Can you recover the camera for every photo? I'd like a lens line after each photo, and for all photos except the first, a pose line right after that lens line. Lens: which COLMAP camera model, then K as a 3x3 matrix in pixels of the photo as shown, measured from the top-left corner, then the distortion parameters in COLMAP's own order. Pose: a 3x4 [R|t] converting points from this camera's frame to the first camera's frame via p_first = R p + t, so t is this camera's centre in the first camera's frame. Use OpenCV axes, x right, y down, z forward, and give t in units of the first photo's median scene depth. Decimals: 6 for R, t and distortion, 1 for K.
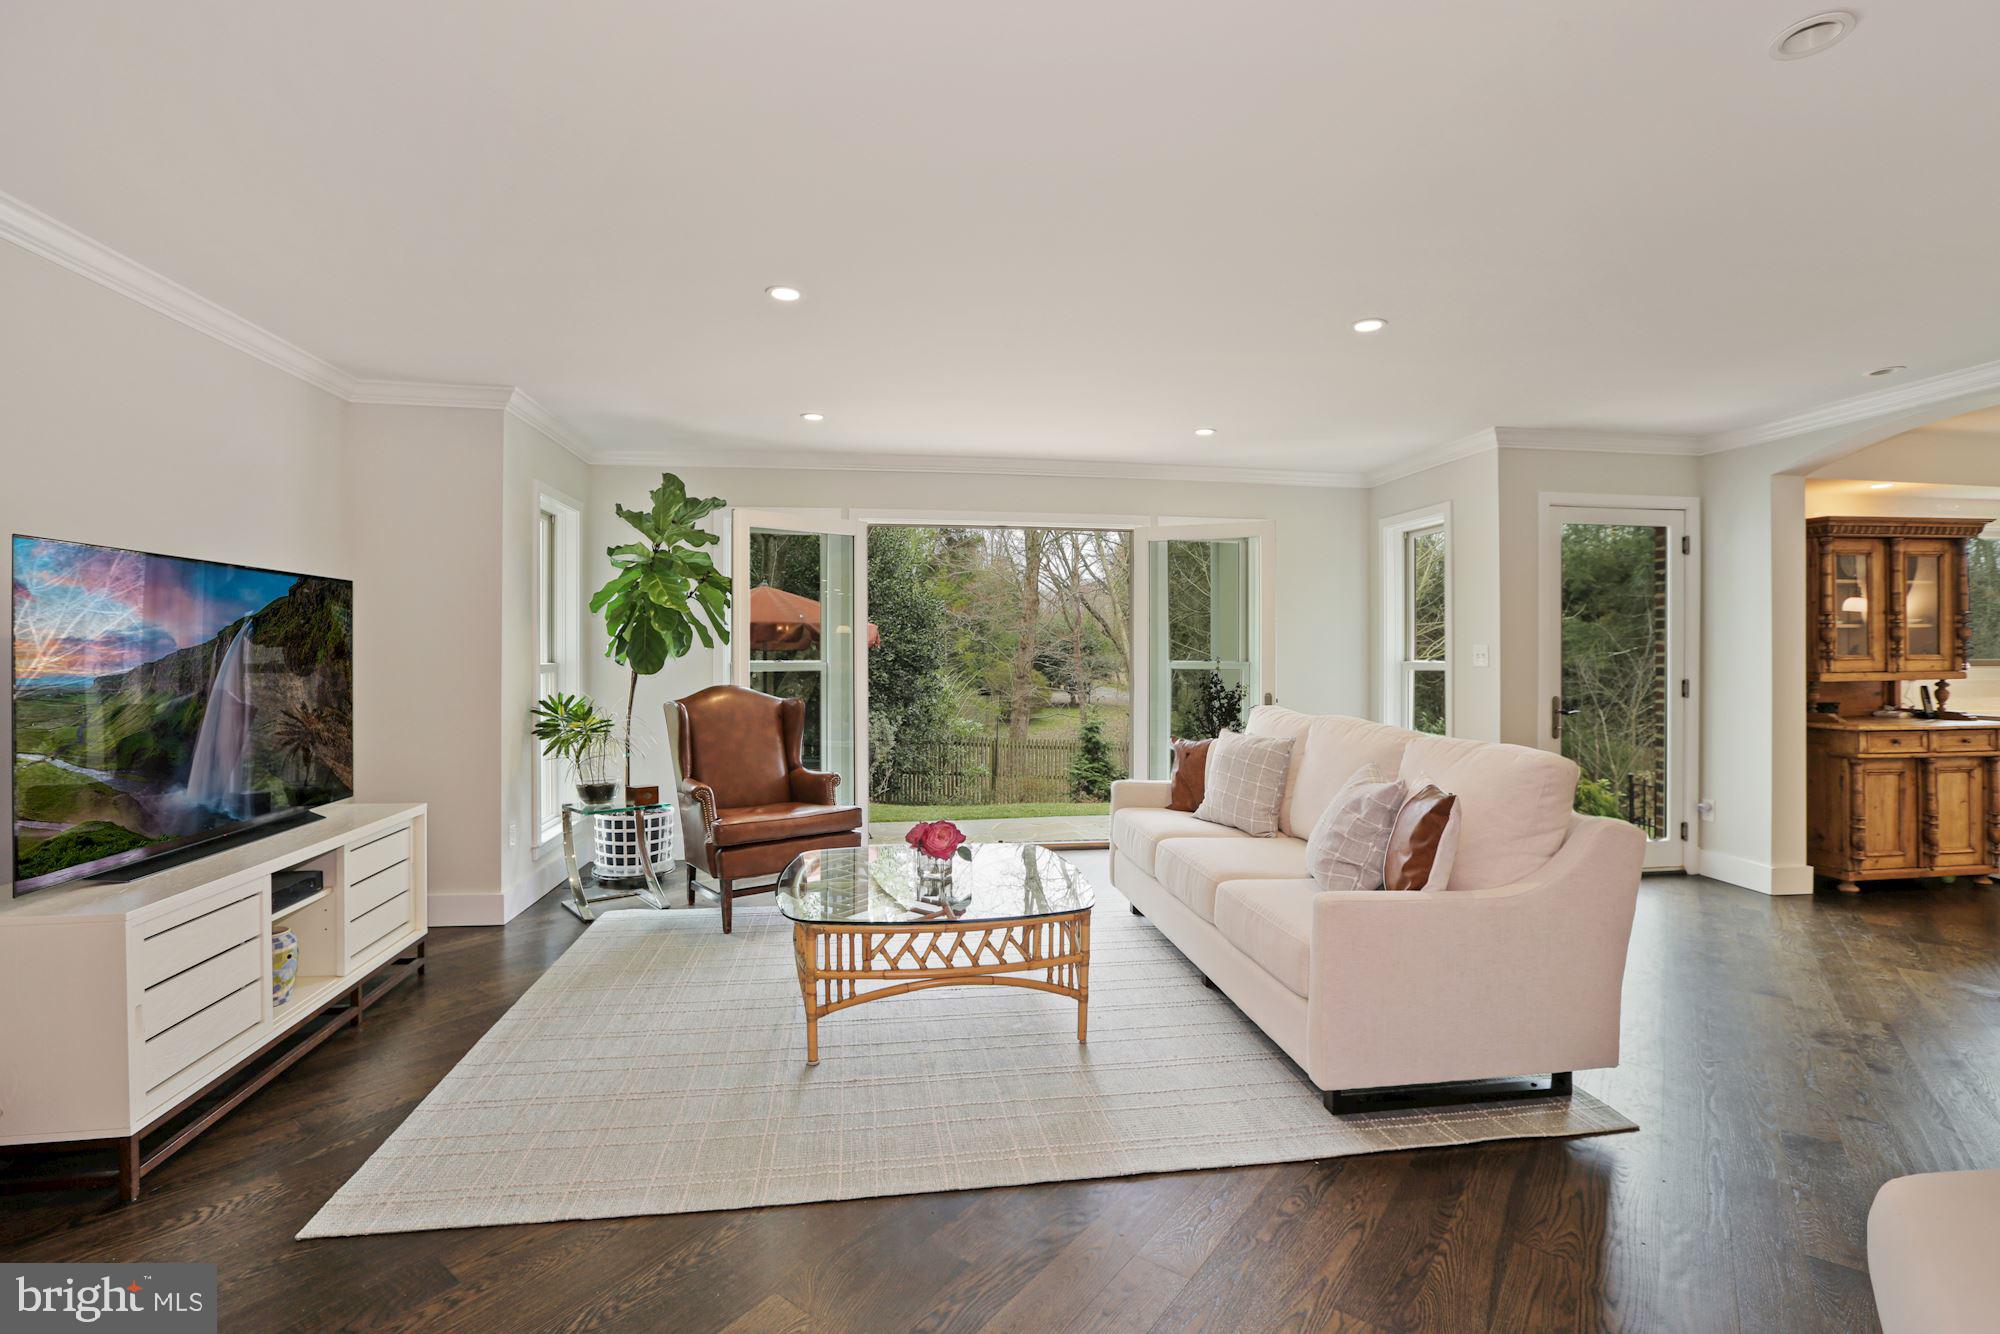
lens RADIAL K [[919.0, 0, 1001.0], [0, 919.0, 662.4], [0, 0, 1]] dist [-0.025348, 0.009230]
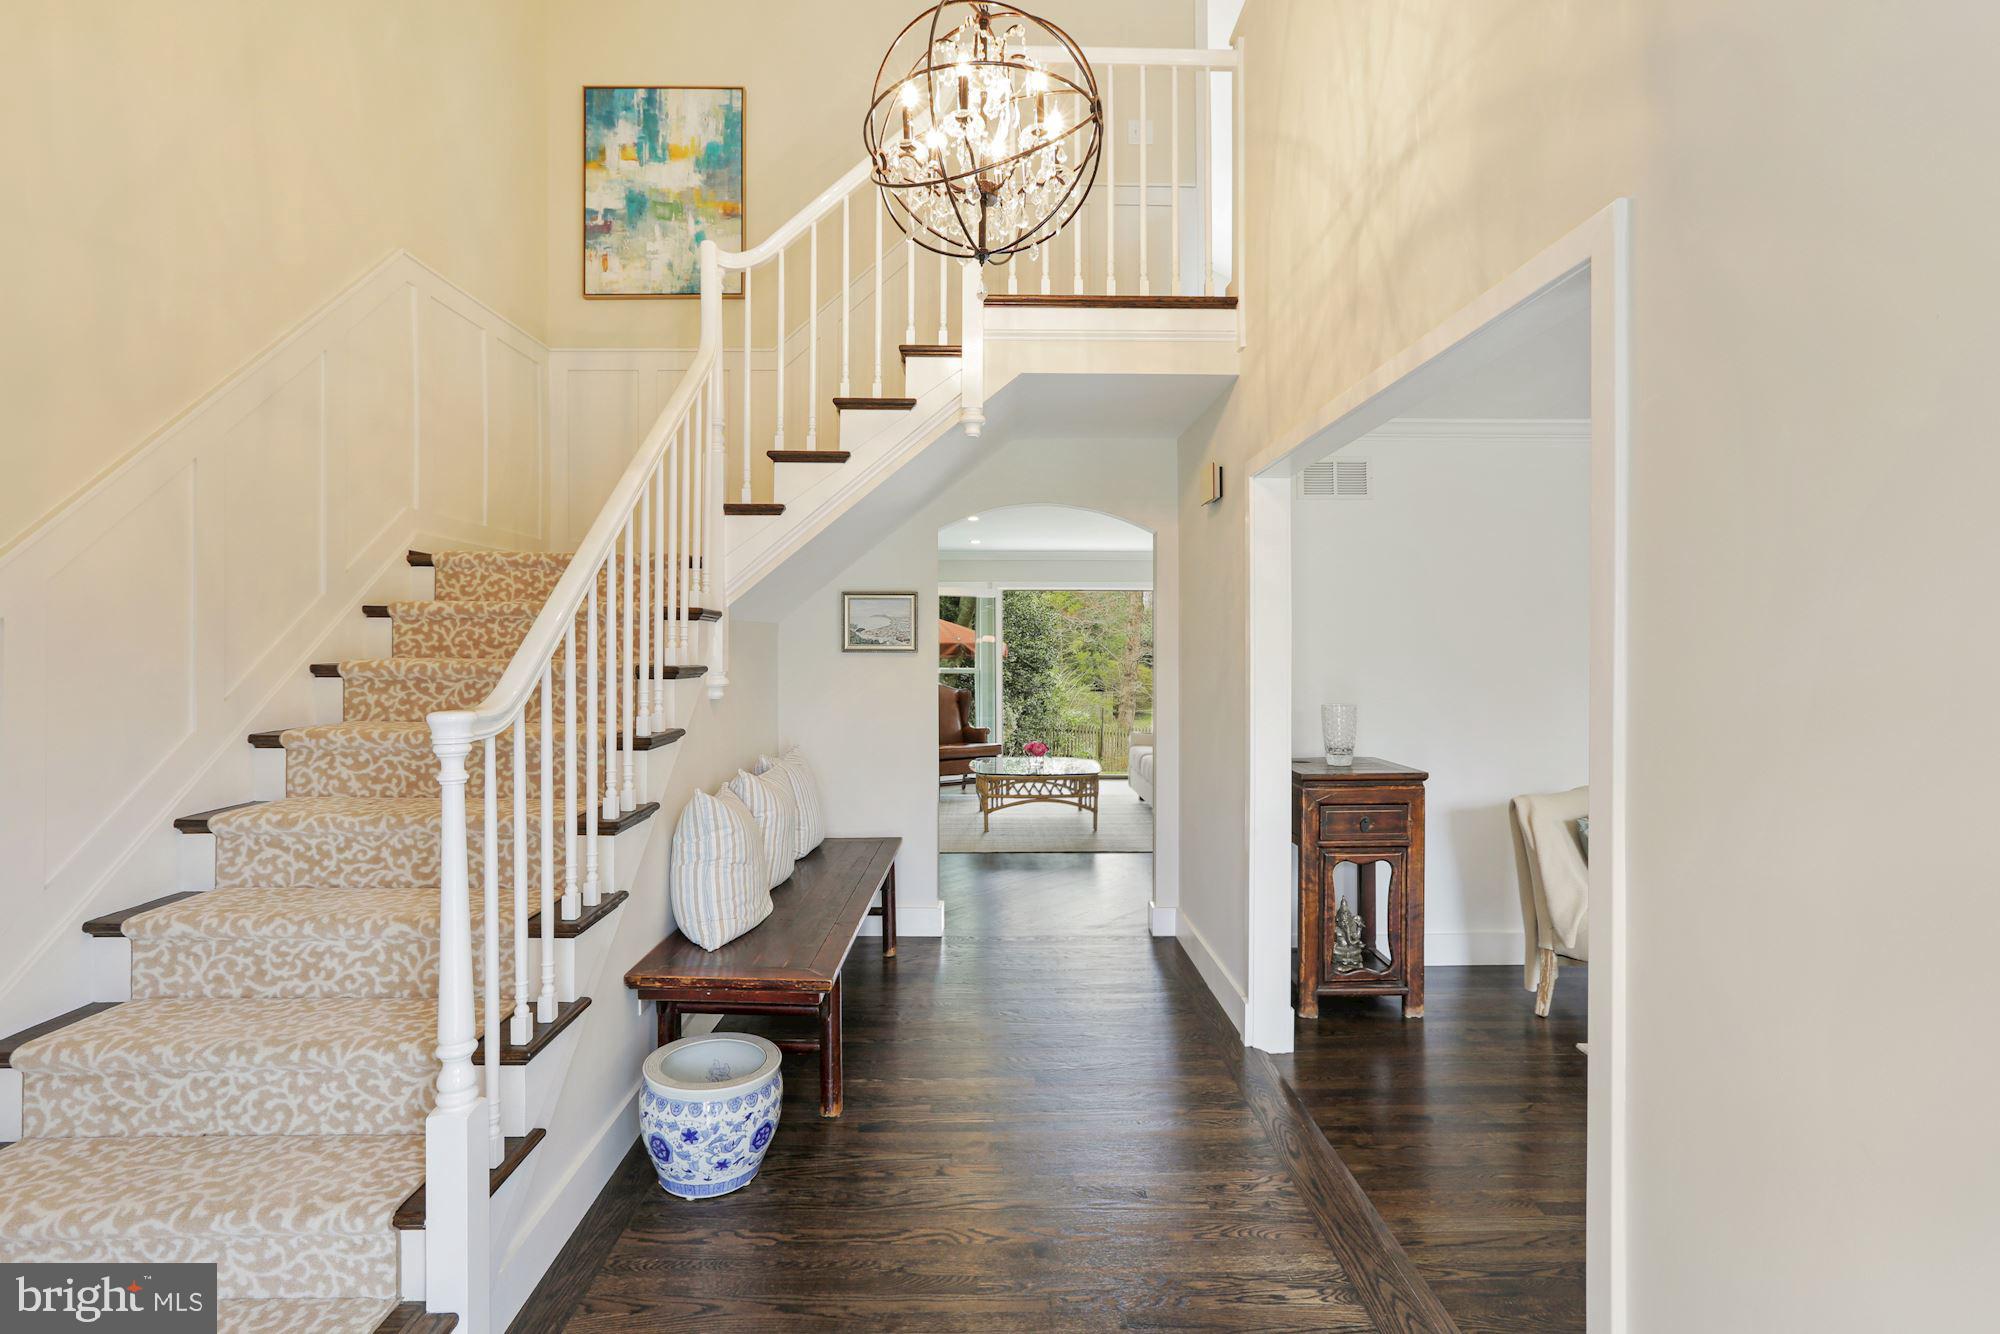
lens RADIAL K [[919.0, 0, 1000.0], [0, 919.0, 659.1], [0, 0, 1]] dist [-0.025348, 0.009230]
pose [[0.991252, -0.000197, -0.131985, 0.100153], [0.000205, 1.000000, 0.000046, -0.023512], [0.131985, -0.000073, 0.991252, -0.904631]]
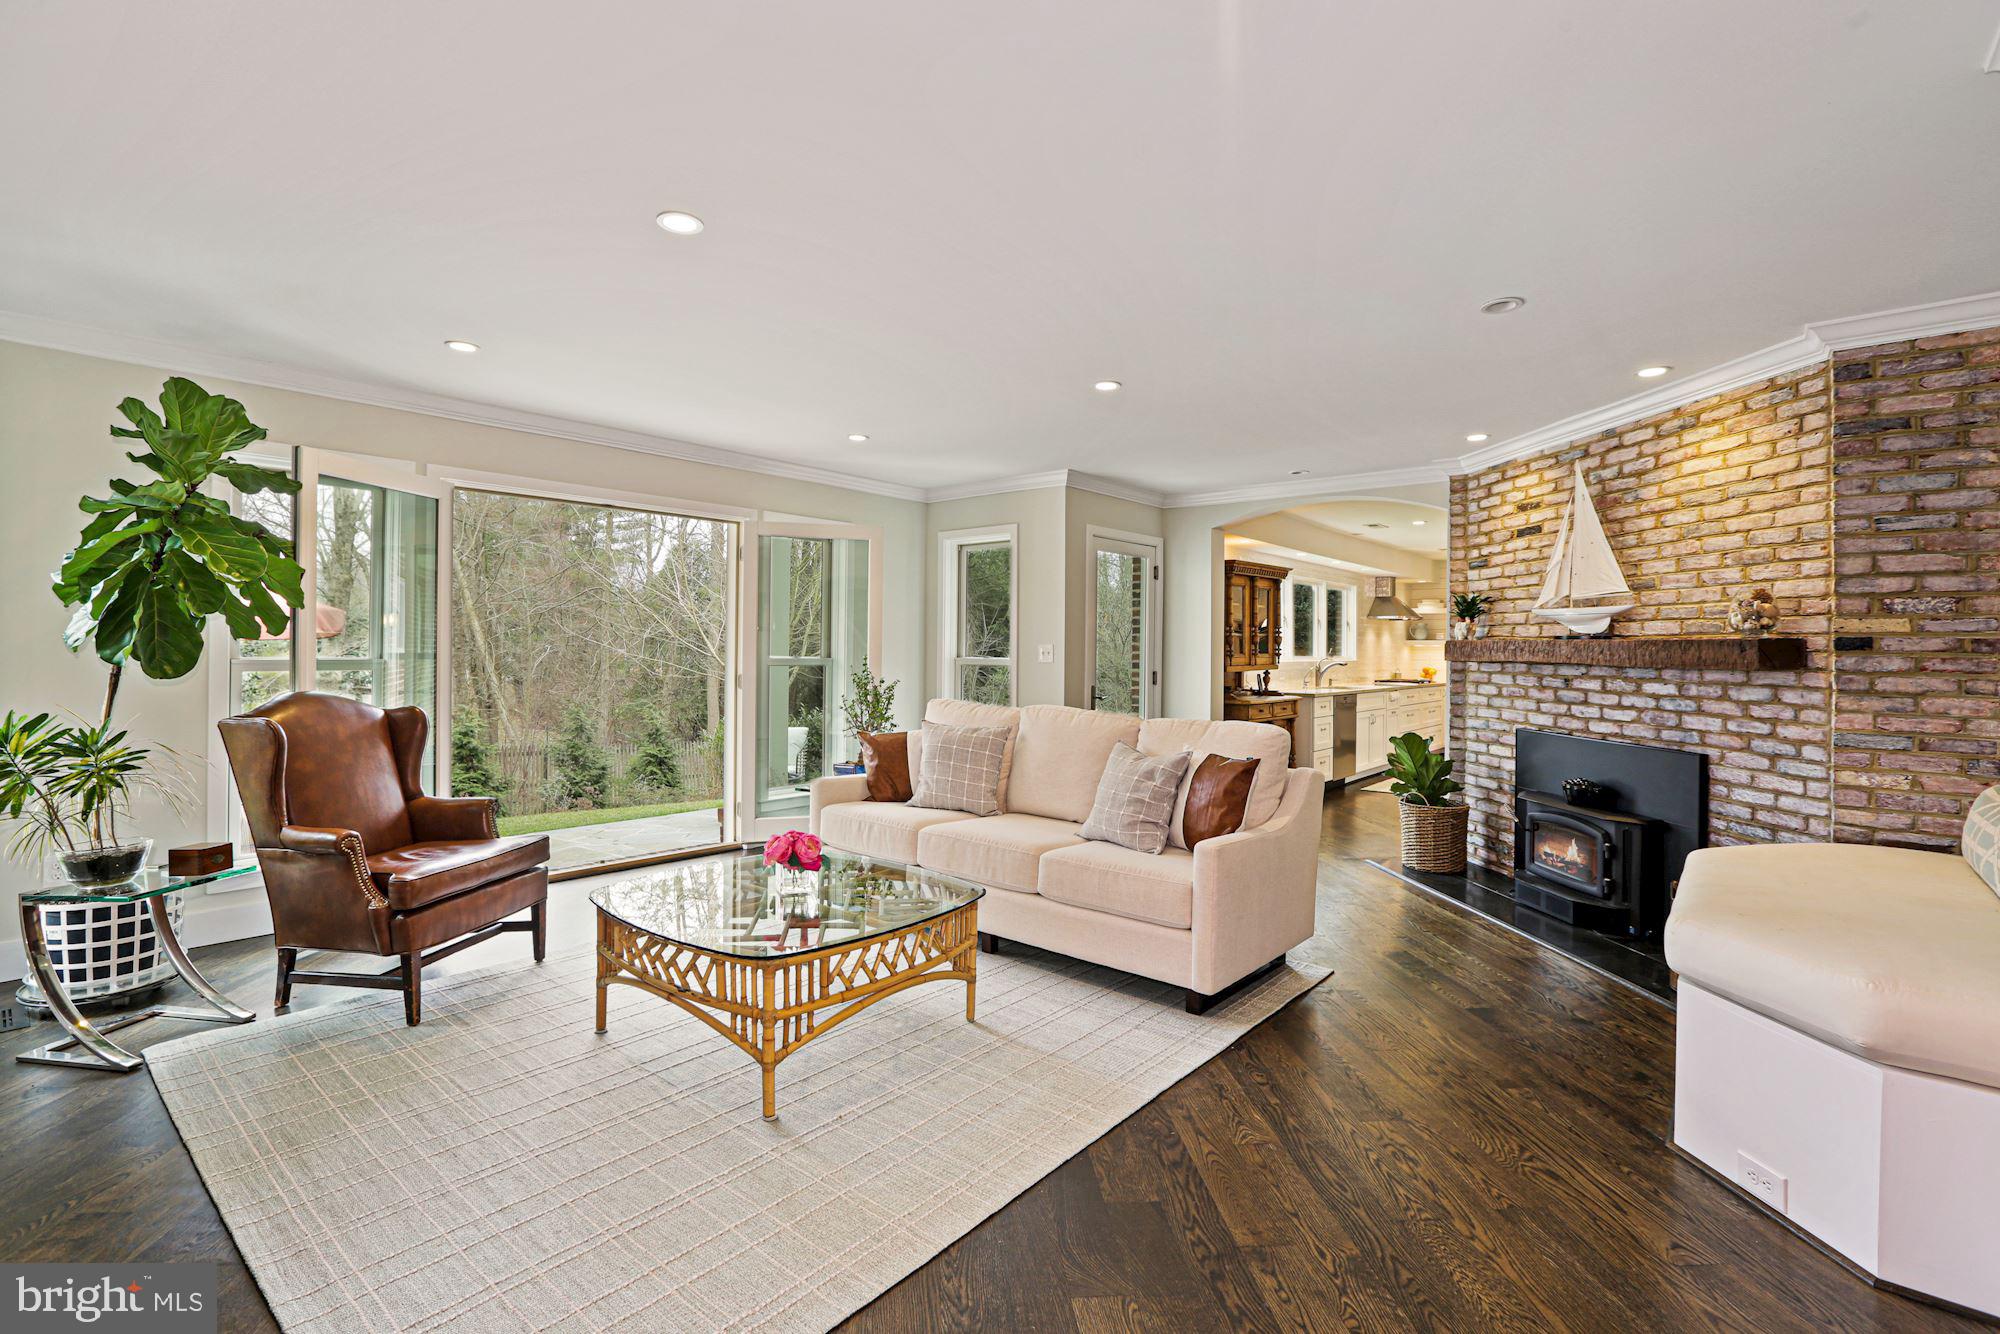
lens RADIAL K [[919.0, 0, 1016.4], [0, 919.0, 655.6], [0, 0, 1]] dist [-0.025348, 0.009230]
pose [[0.756825, 0.001697, 0.653615, -0.356768], [-0.001576, 0.999998, -0.000772, -0.003914], [-0.653616, -0.000446, 0.756826, 0.106539]]
